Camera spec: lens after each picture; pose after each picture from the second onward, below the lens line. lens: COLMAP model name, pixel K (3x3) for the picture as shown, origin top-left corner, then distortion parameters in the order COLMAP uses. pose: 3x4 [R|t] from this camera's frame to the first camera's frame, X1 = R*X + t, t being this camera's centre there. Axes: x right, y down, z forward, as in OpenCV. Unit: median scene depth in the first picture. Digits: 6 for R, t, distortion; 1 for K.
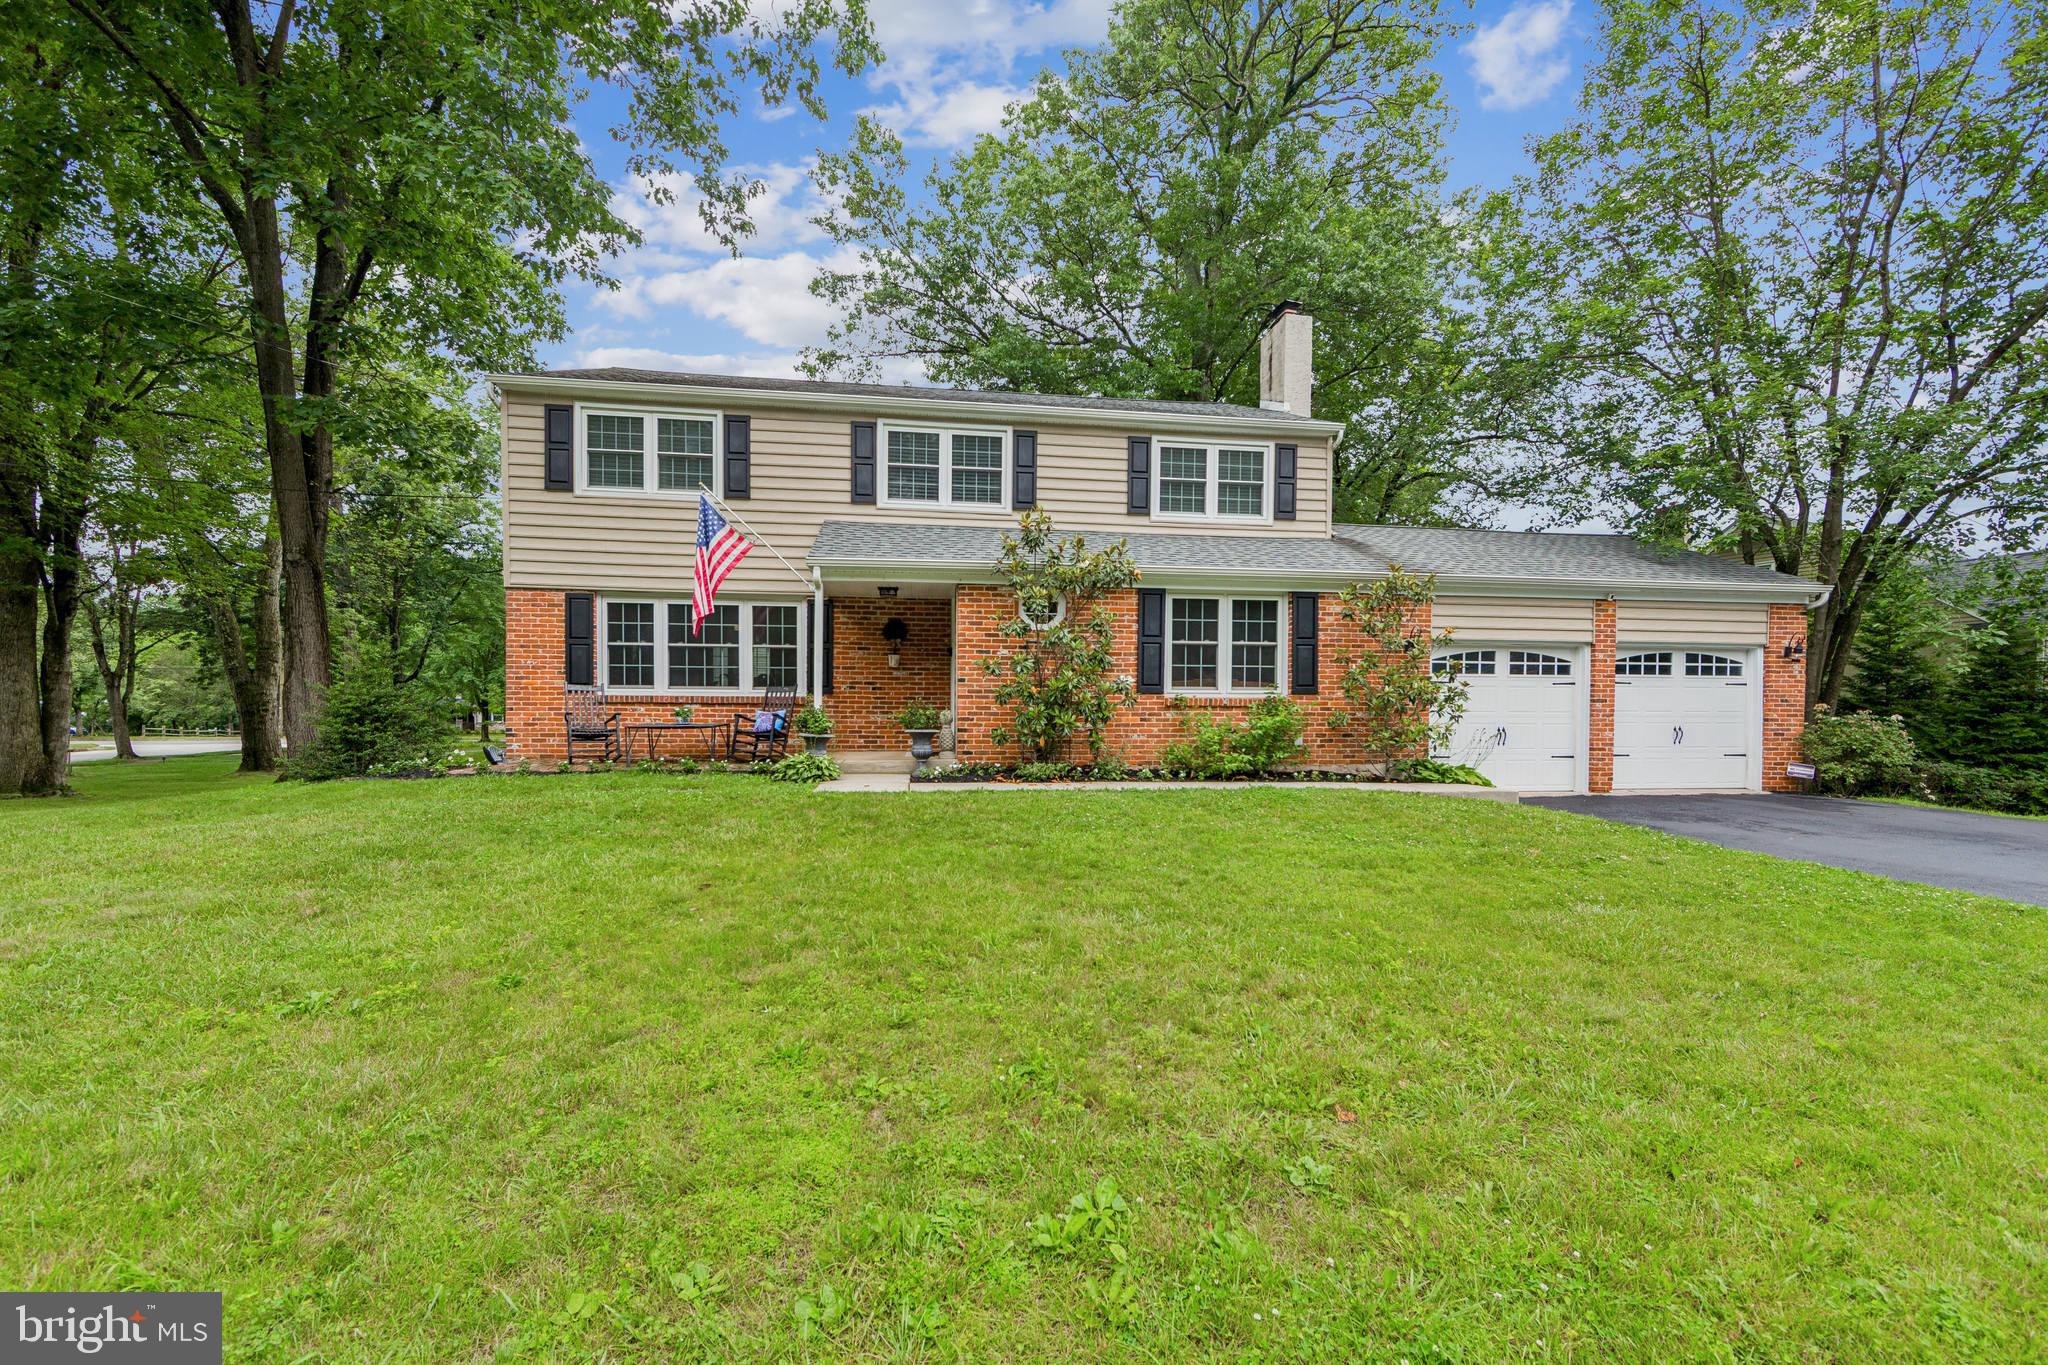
lens RADIAL K [[807.3, 0, 998.8], [0, 807.3, 732.9], [0, 0, 1]] dist [0.001430, -0.000023]
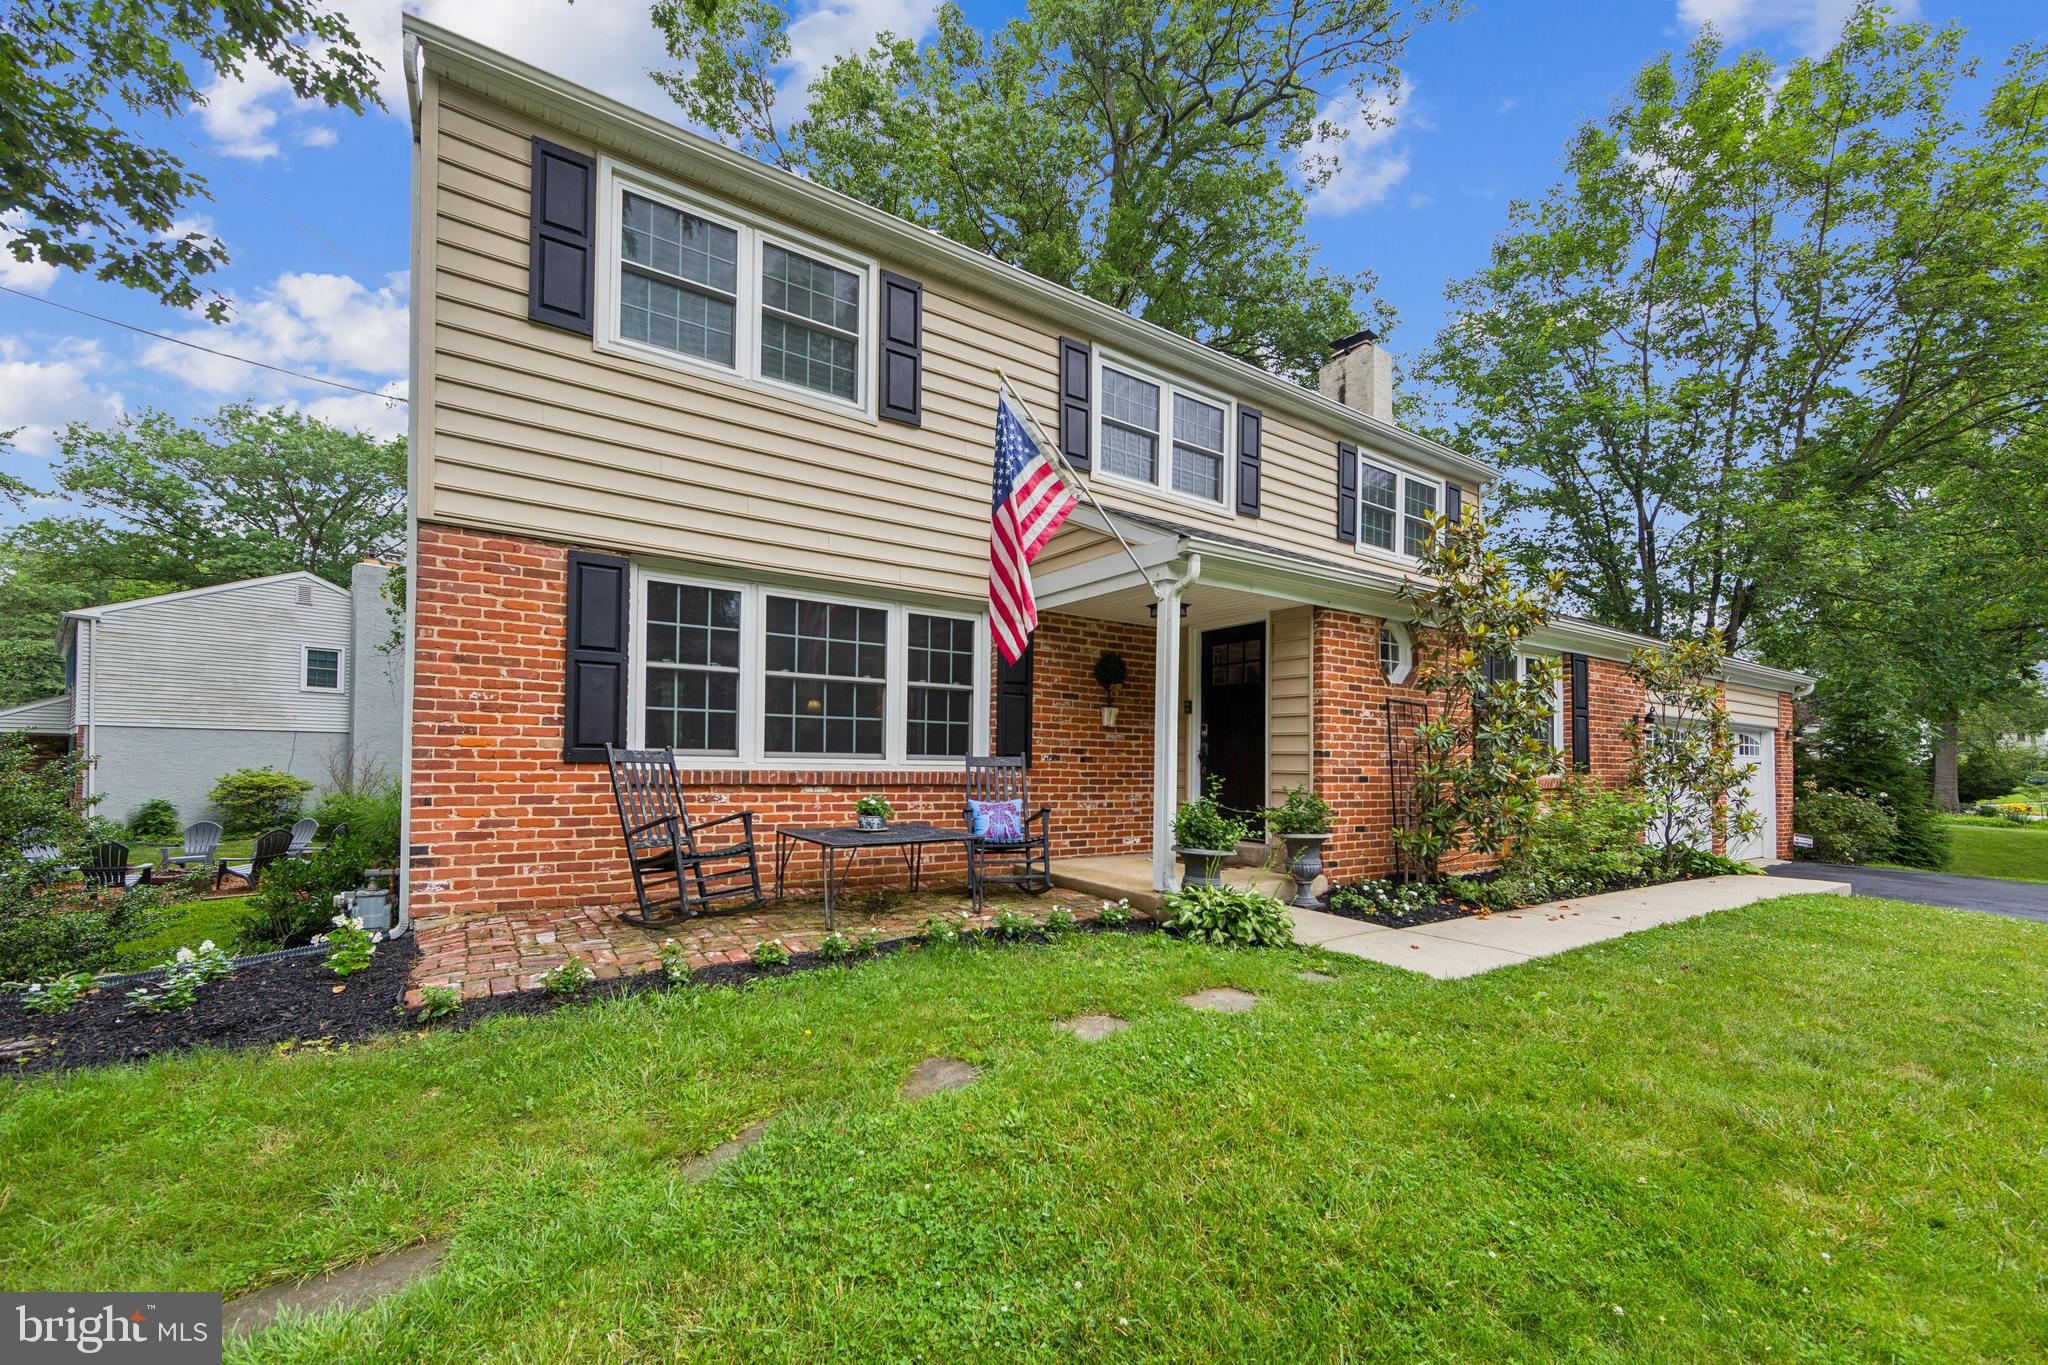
lens RADIAL K [[818.1, 0, 1016.0], [0, 818.1, 757.6], [0, 0, 1]] dist [-0.000411, 0.000068]
pose [[0.897961, 0.010105, 0.439960, -0.499349], [0.004470, 0.999475, -0.032080, -0.036917], [-0.440053, 0.030773, 0.897444, 0.456384]]
